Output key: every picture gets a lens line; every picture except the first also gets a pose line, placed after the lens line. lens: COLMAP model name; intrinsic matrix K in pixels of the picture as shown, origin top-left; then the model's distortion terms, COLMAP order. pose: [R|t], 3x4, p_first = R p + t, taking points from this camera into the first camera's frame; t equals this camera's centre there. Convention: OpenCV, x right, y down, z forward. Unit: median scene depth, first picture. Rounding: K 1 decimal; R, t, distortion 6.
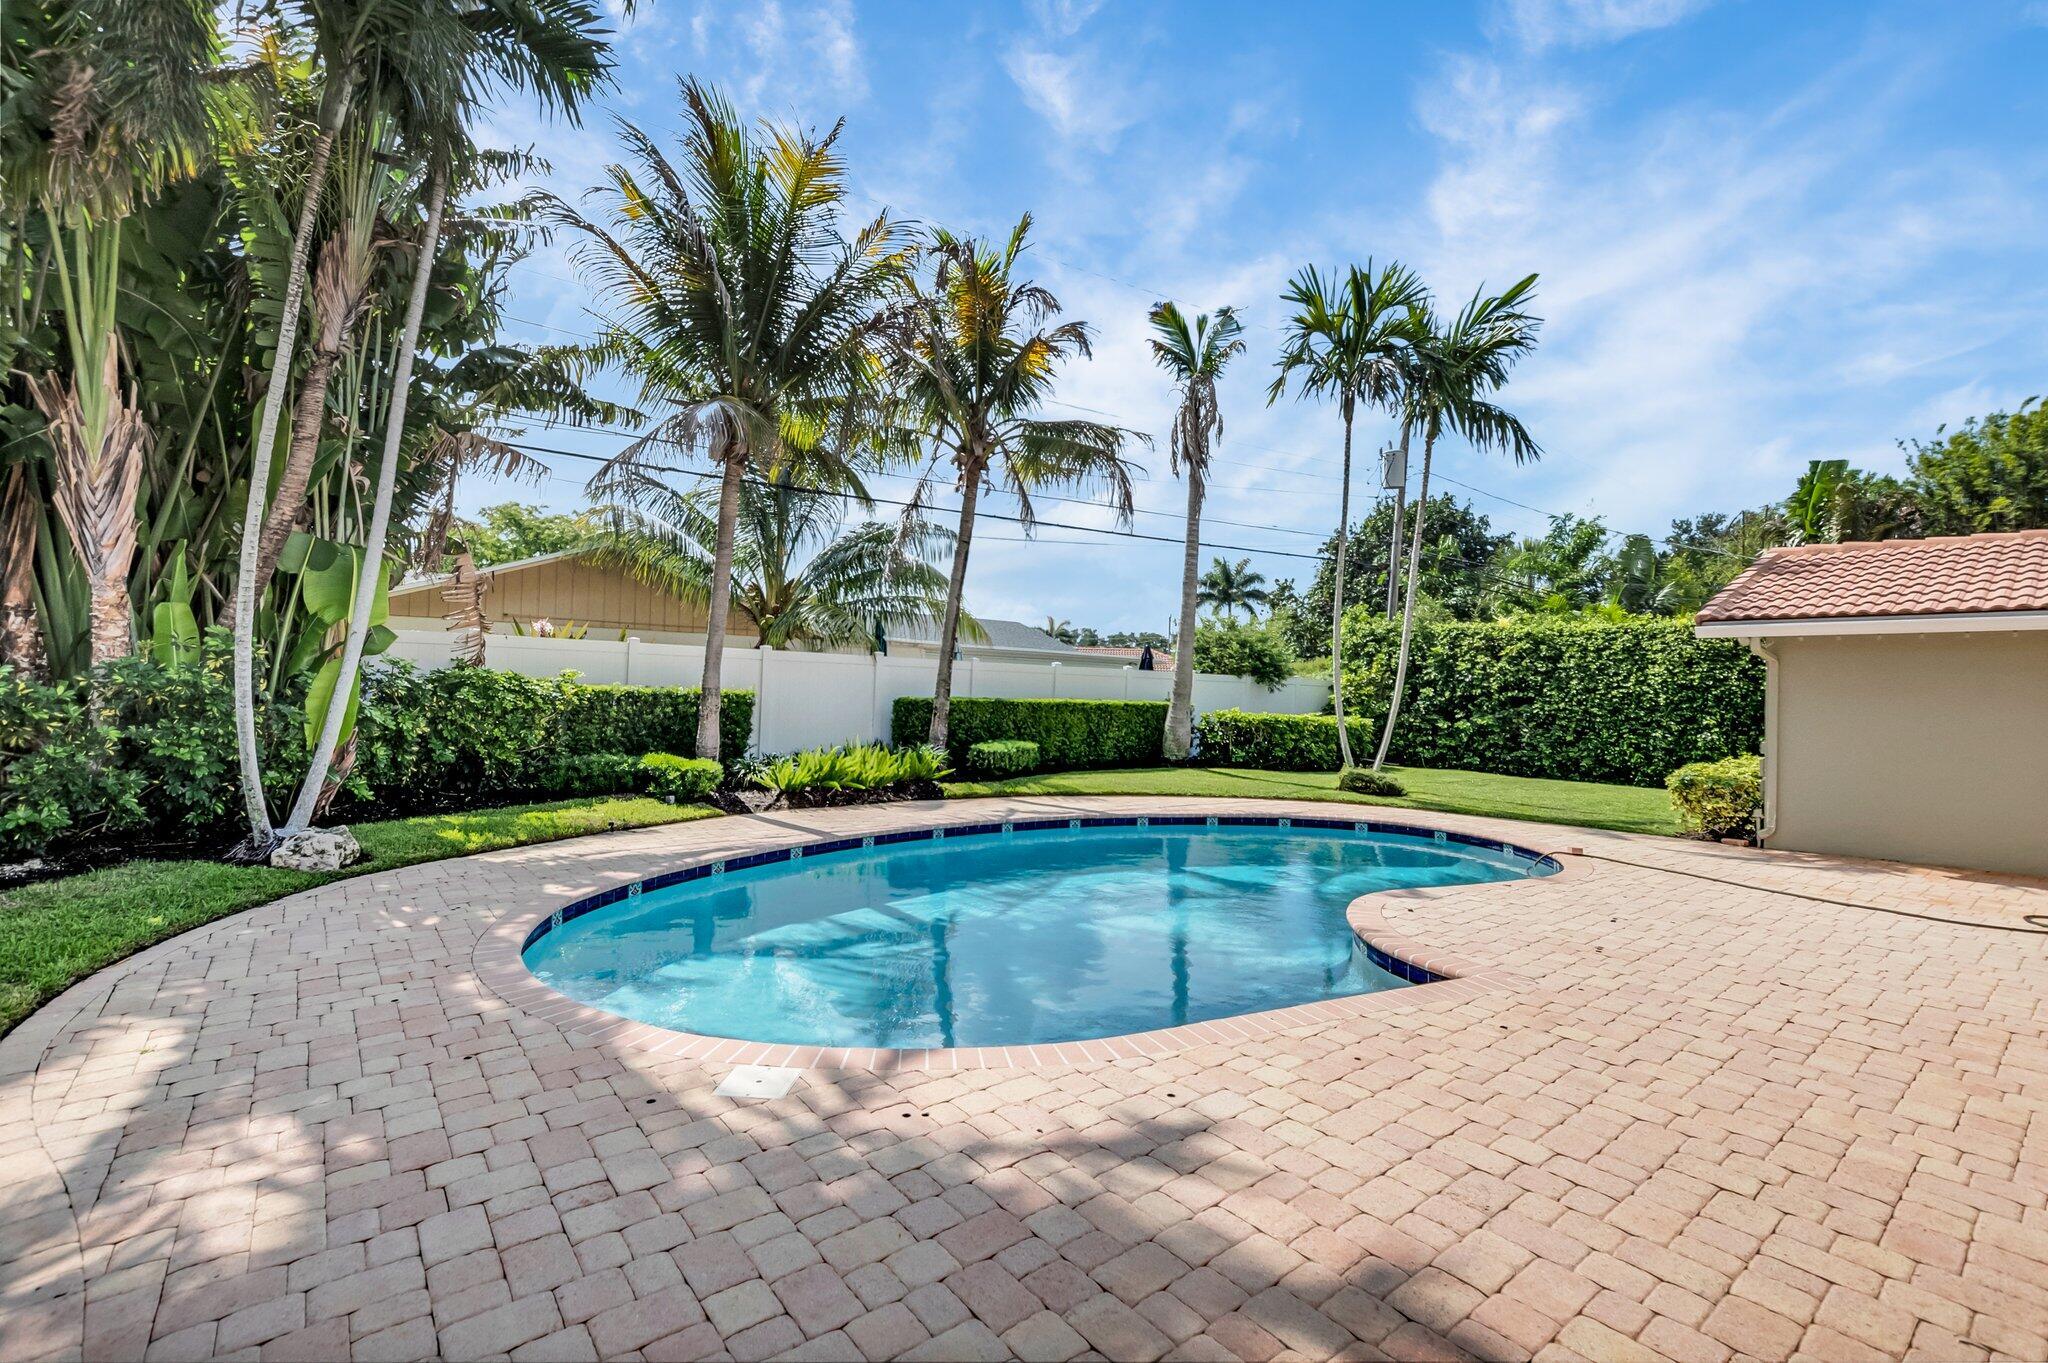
lens RADIAL K [[916.1, 0, 1023.9], [0, 916.1, 673.8], [0, 0, 1]] dist [-0.008845, -0.000290]
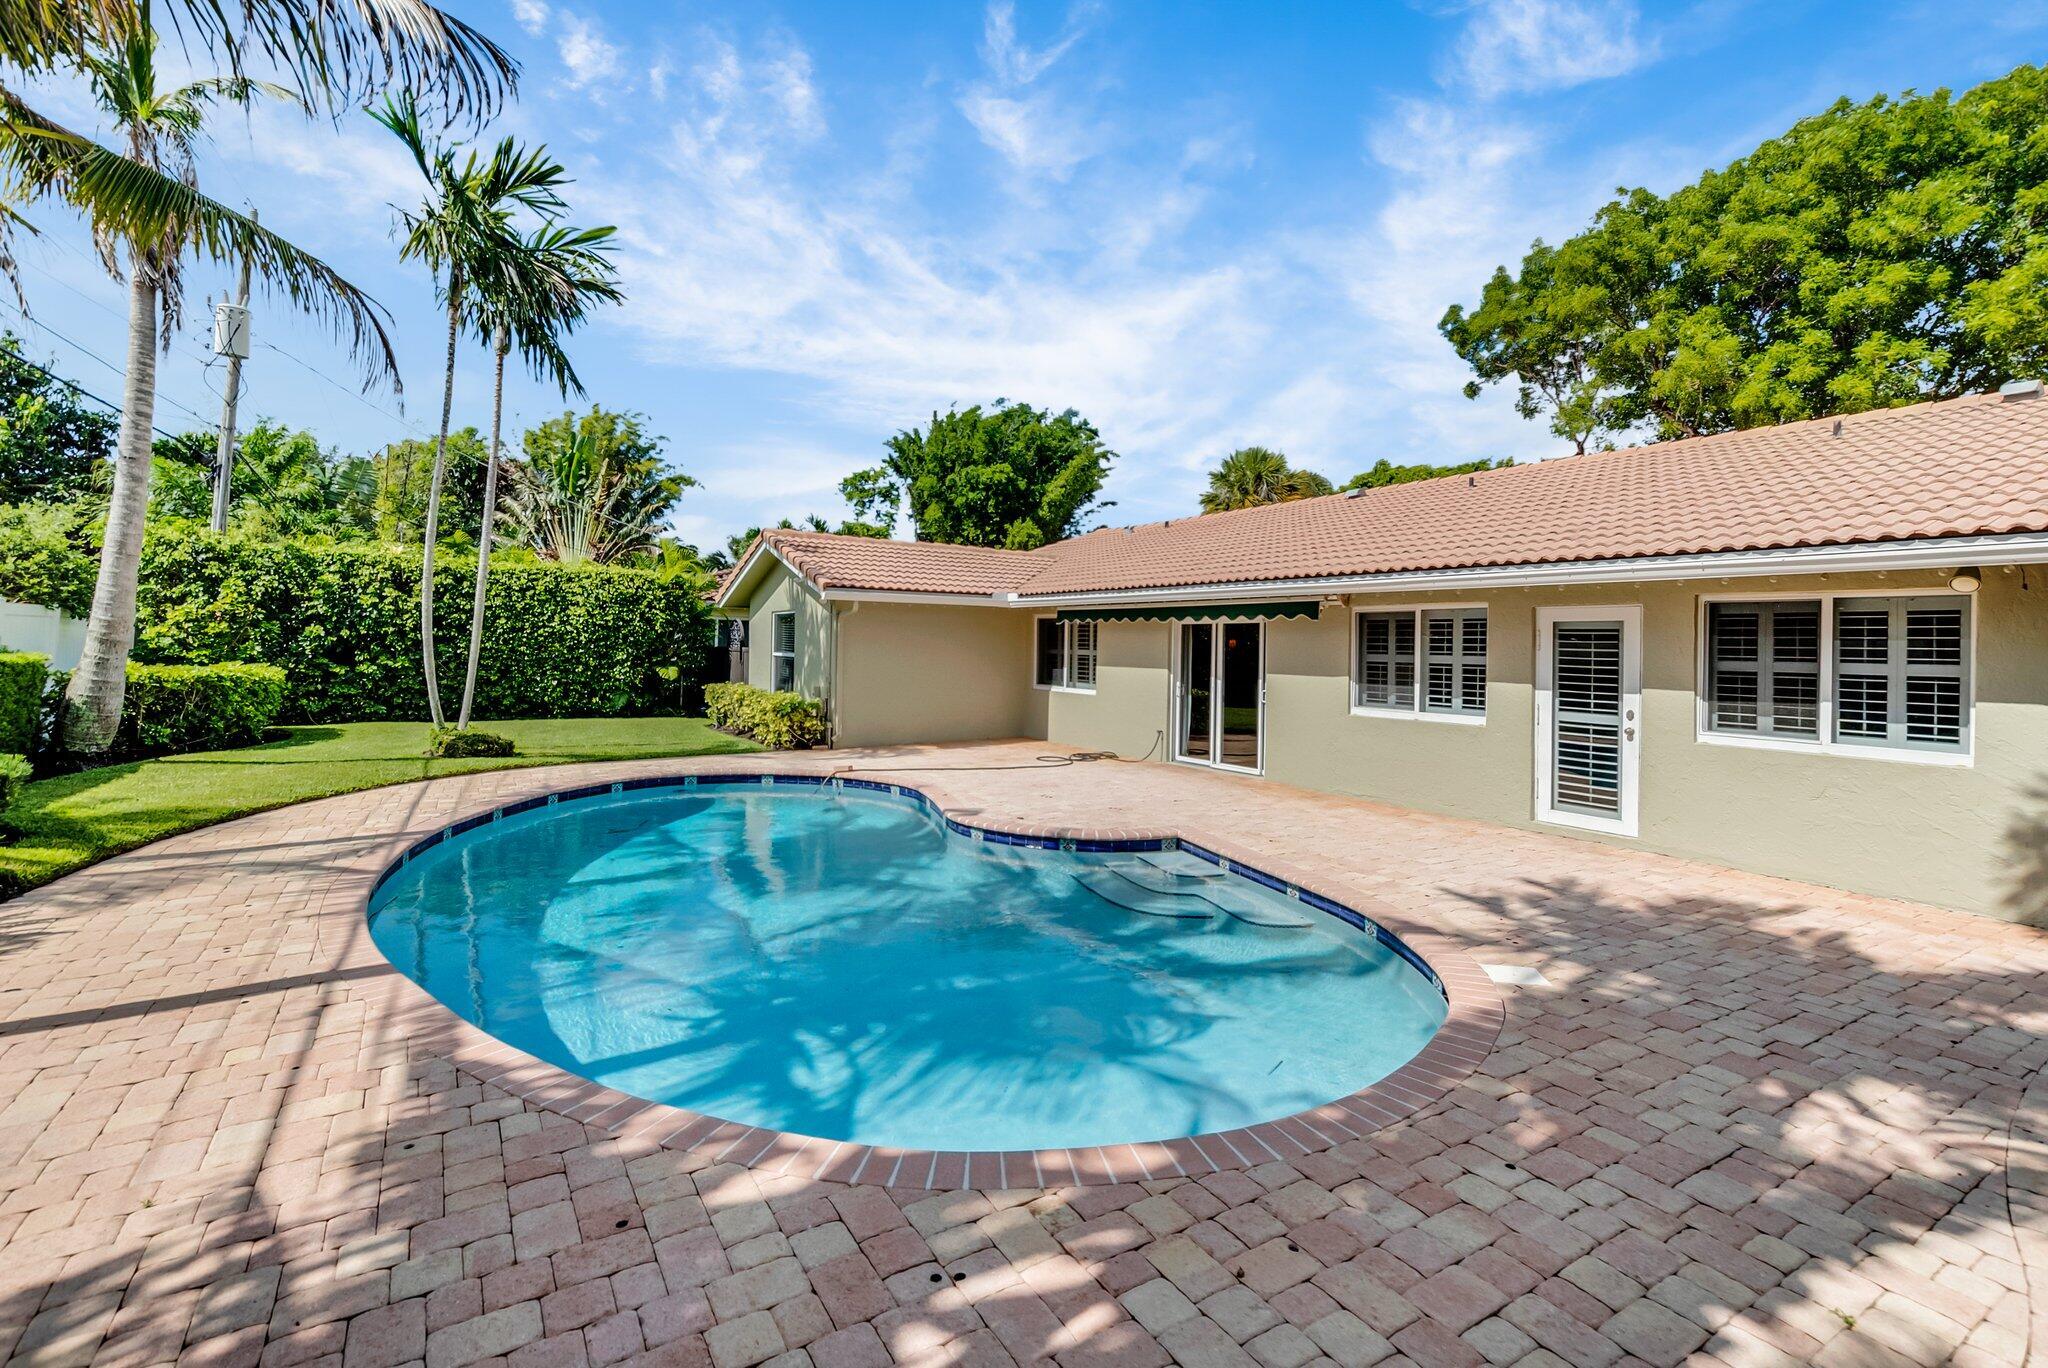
lens RADIAL K [[955.9, 0, 1018.3], [0, 955.9, 640.8], [0, 0, 1]] dist [-0.005728, 0.000017]
pose [[0.113026, -0.019315, 0.993404, -0.363638], [-0.031865, 0.999226, 0.023054, -0.011145], [-0.993081, -0.034261, 0.112323, 0.326810]]
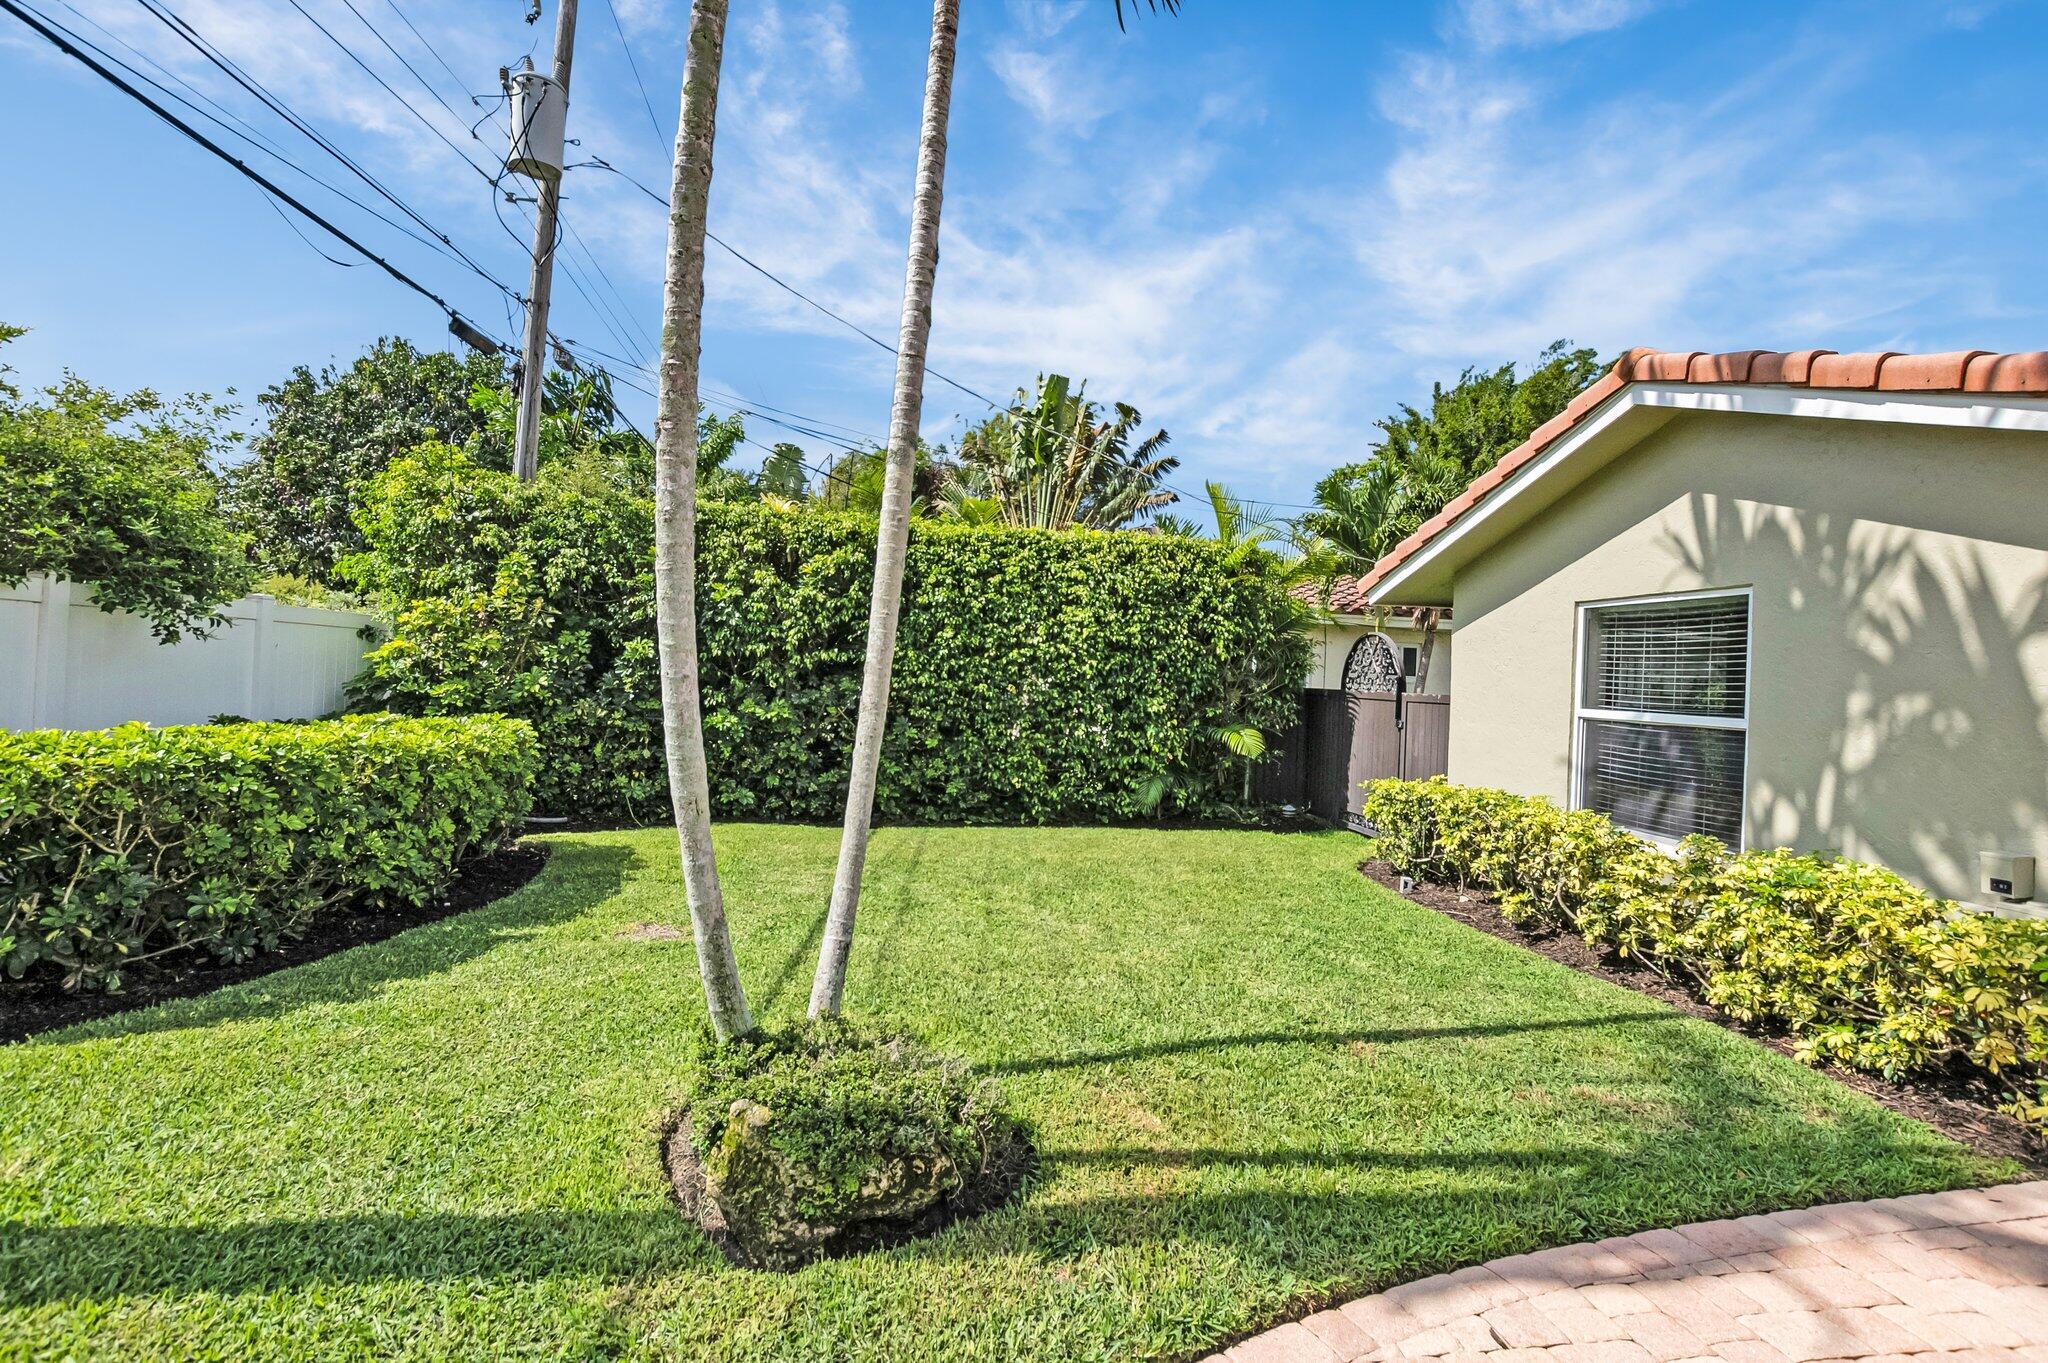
lens RADIAL K [[893.7, 0, 979.1], [0, 893.7, 678.7], [0, 0, 1]] dist [0.011055, 0.000121]
pose [[0.533305, -0.016003, 0.845772, 0.188332], [-0.032570, 0.998691, 0.039434, 0.014118], [-0.845296, -0.048577, 0.532086, 0.717643]]
